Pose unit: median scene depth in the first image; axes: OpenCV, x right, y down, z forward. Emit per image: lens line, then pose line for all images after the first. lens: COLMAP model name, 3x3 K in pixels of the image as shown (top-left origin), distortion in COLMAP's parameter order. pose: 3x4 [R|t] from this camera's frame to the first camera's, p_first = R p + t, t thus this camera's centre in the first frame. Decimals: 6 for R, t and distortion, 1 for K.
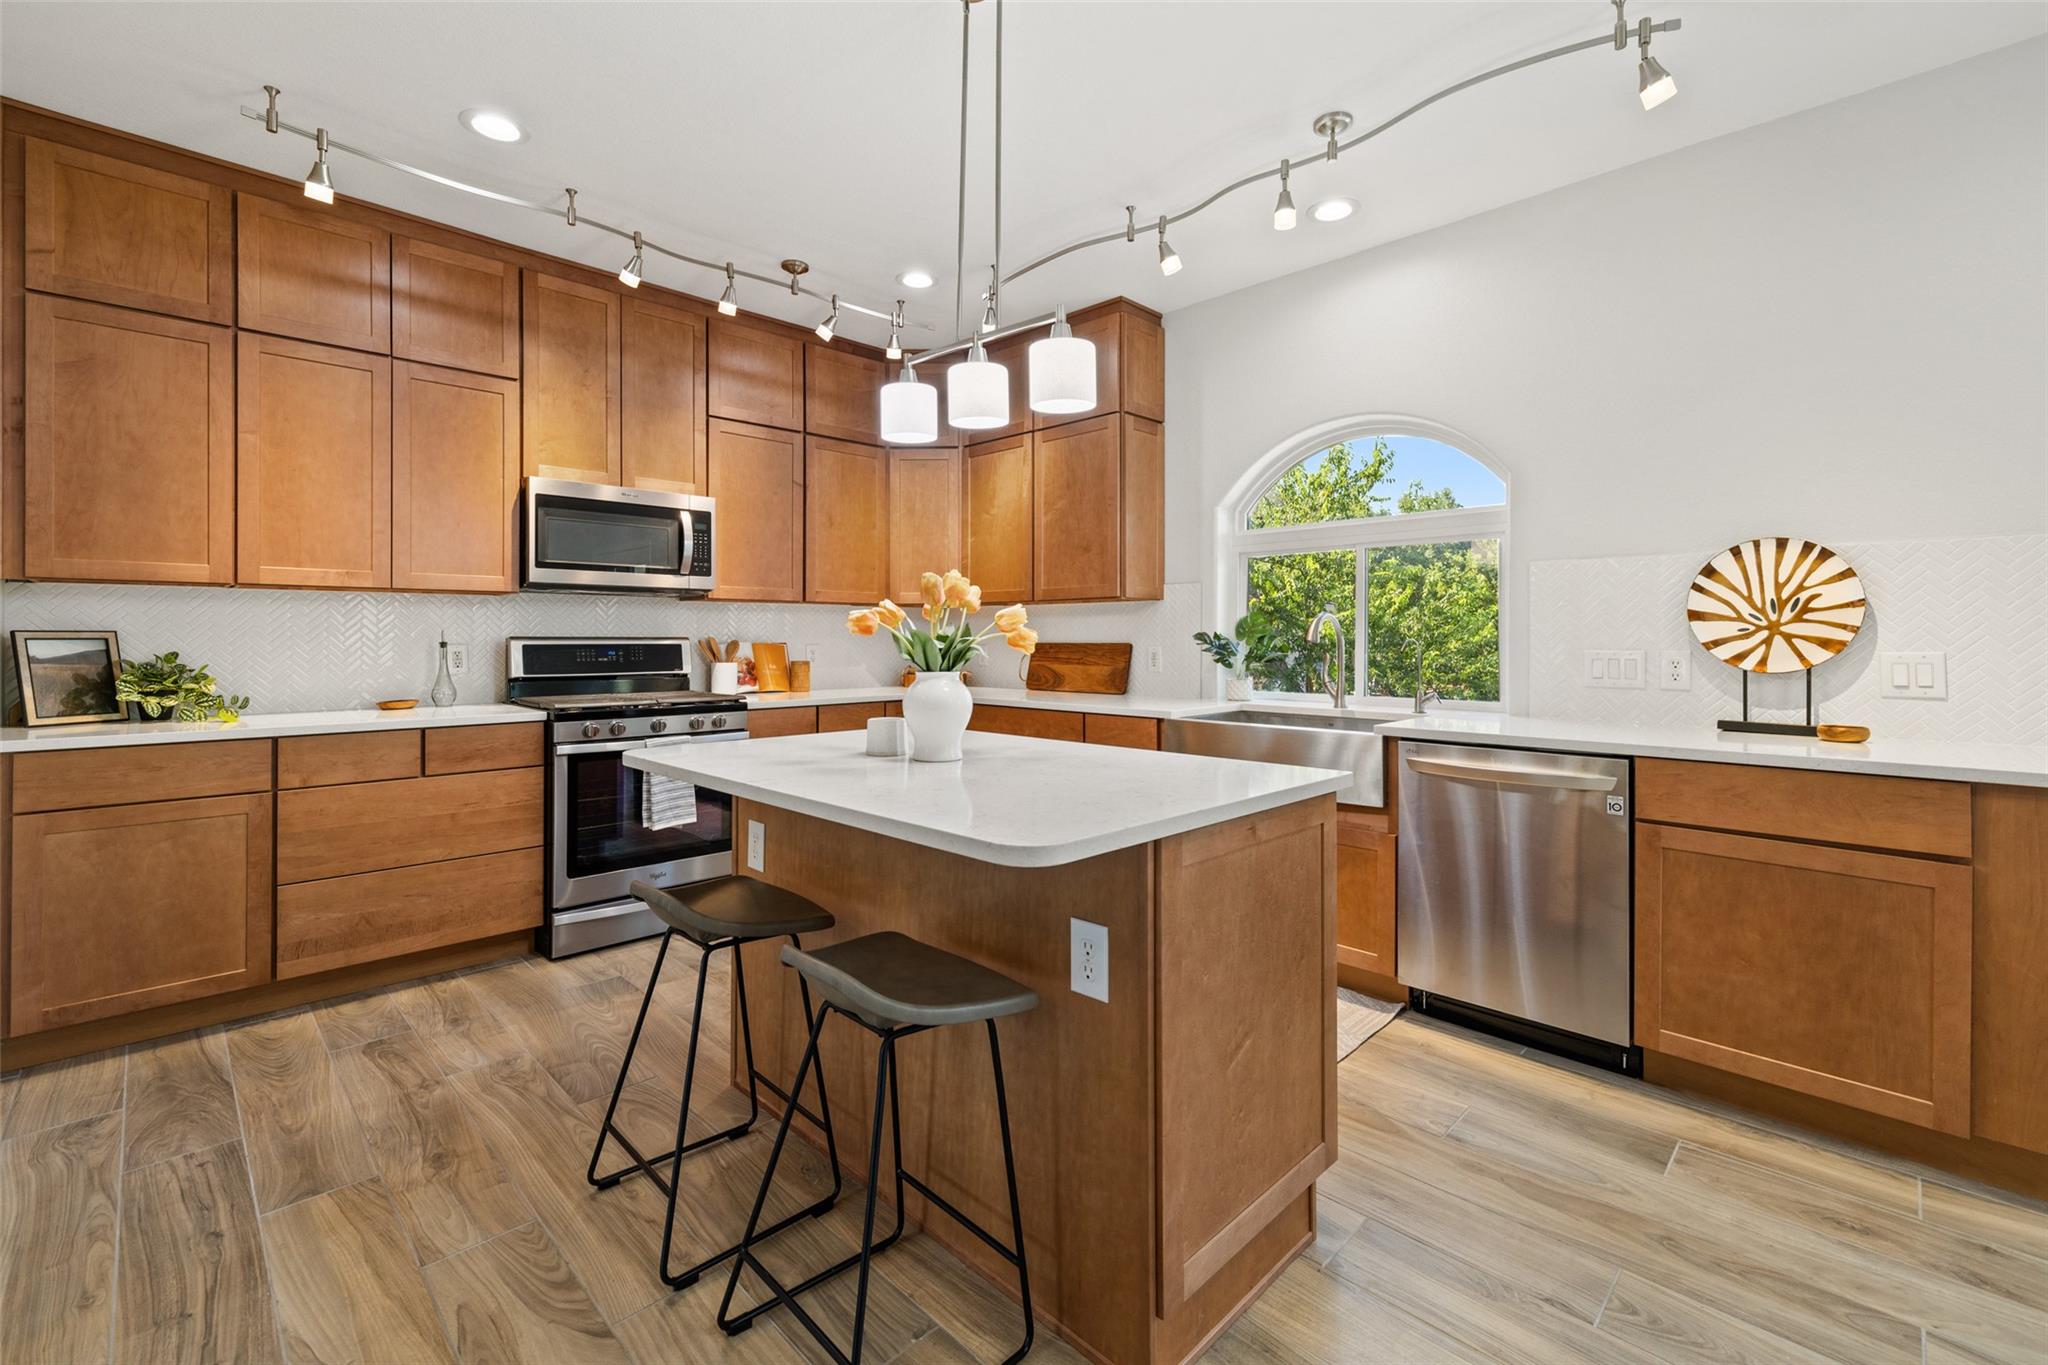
lens RADIAL K [[874.5, 0, 1031.5], [0, 874.5, 637.0], [0, 0, 1]] dist [0.001499, 0.000052]
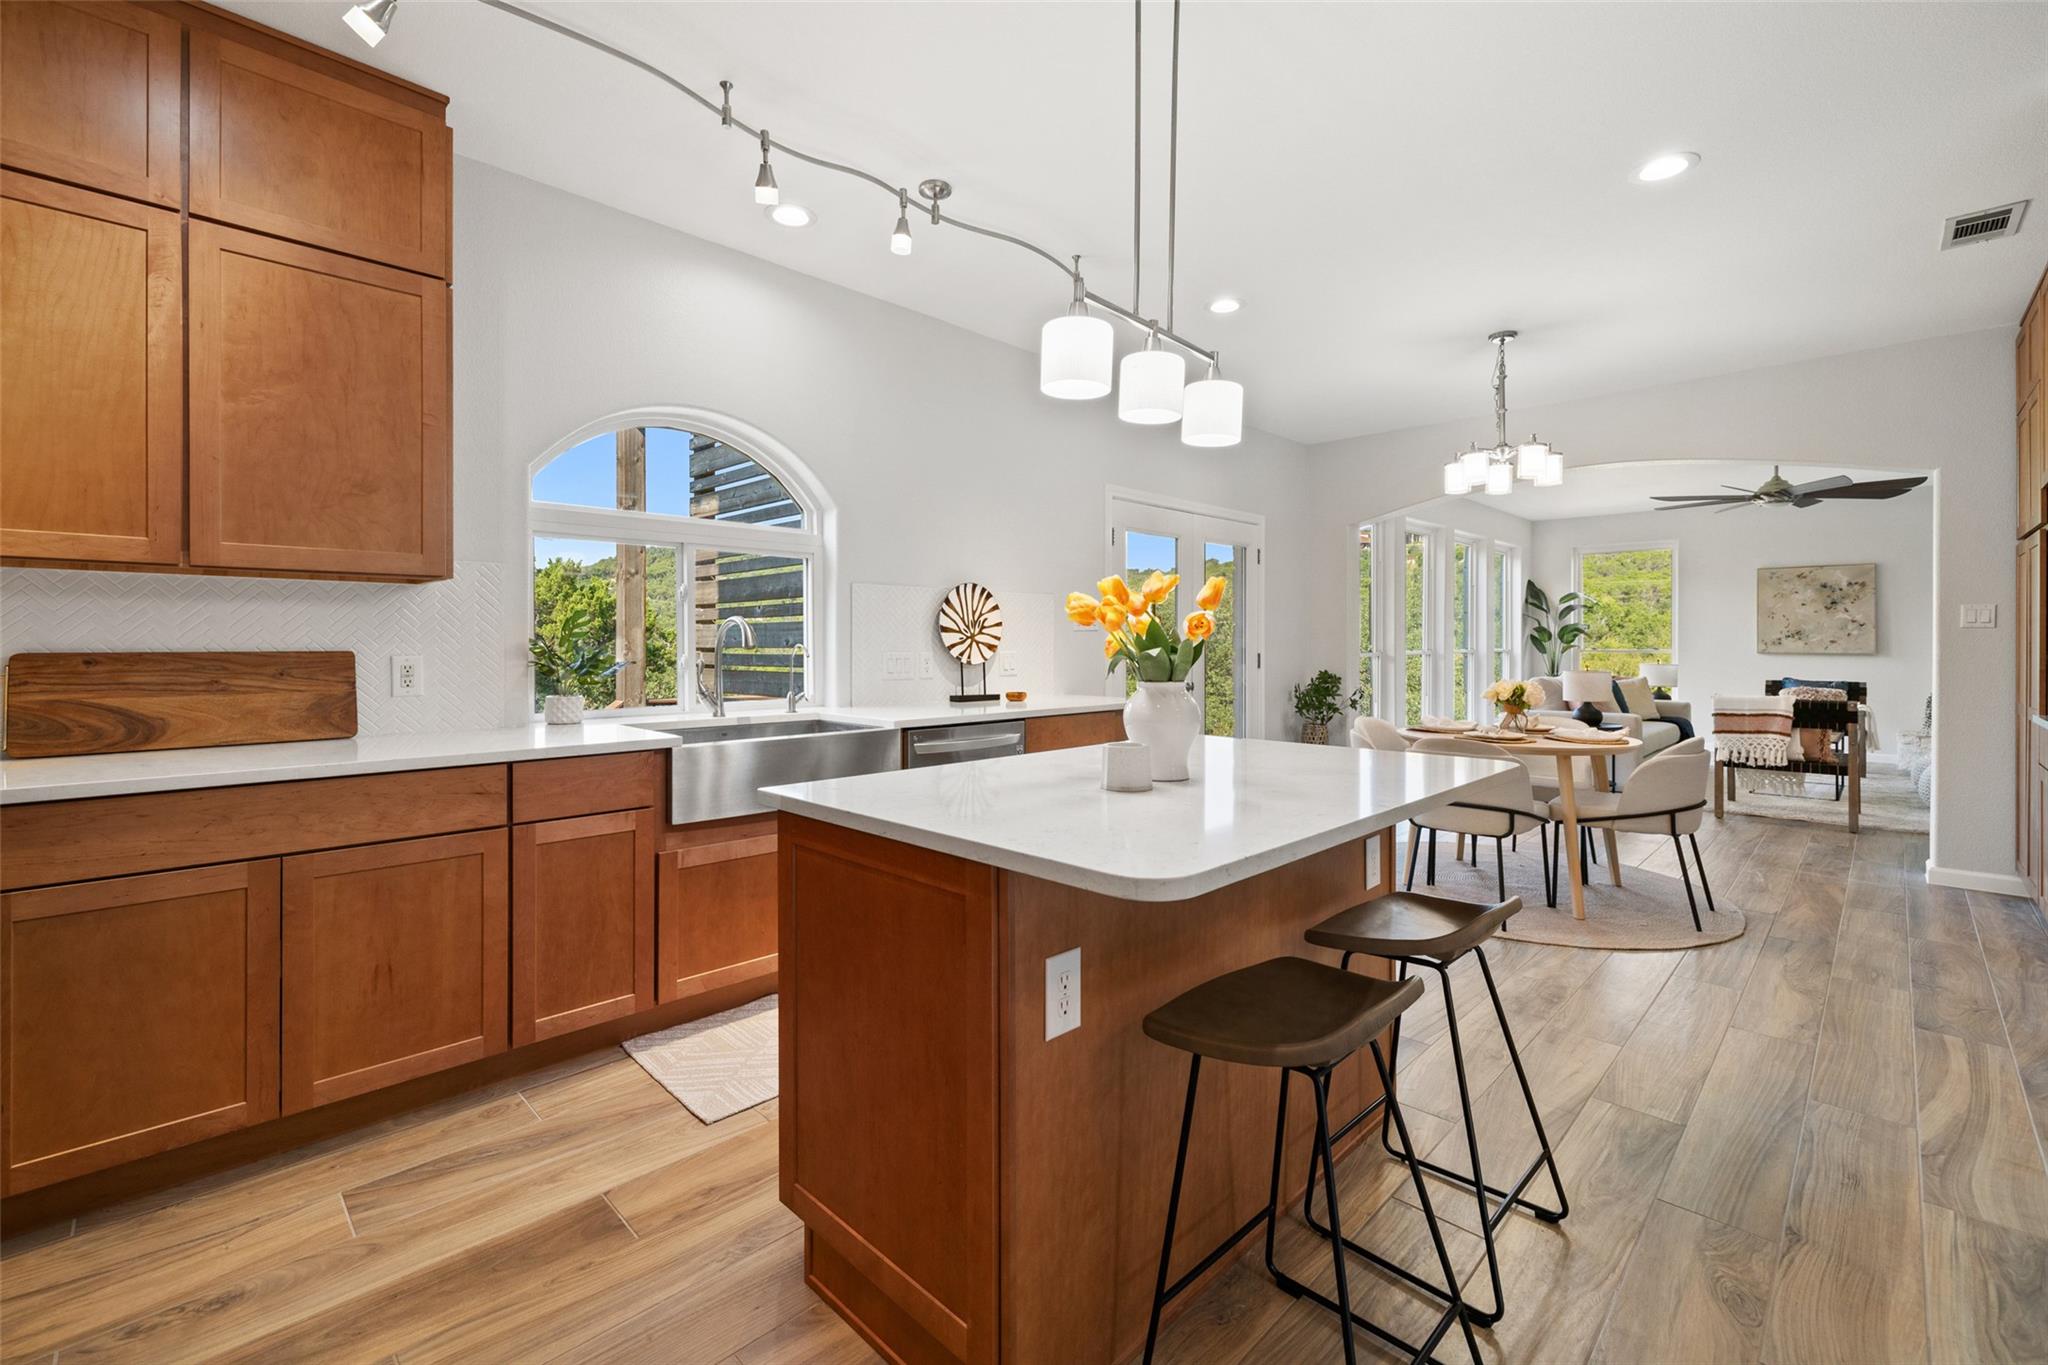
lens RADIAL K [[853.3, 0, 1034.9], [0, 853.3, 652.3], [0, 0, 1]] dist [0.001209, 0.000434]
pose [[0.000534, -0.008174, 0.999966, -0.763117], [-0.000755, 0.999966, 0.008174, 0.004396], [-1.000000, -0.000759, 0.000528, 0.864352]]
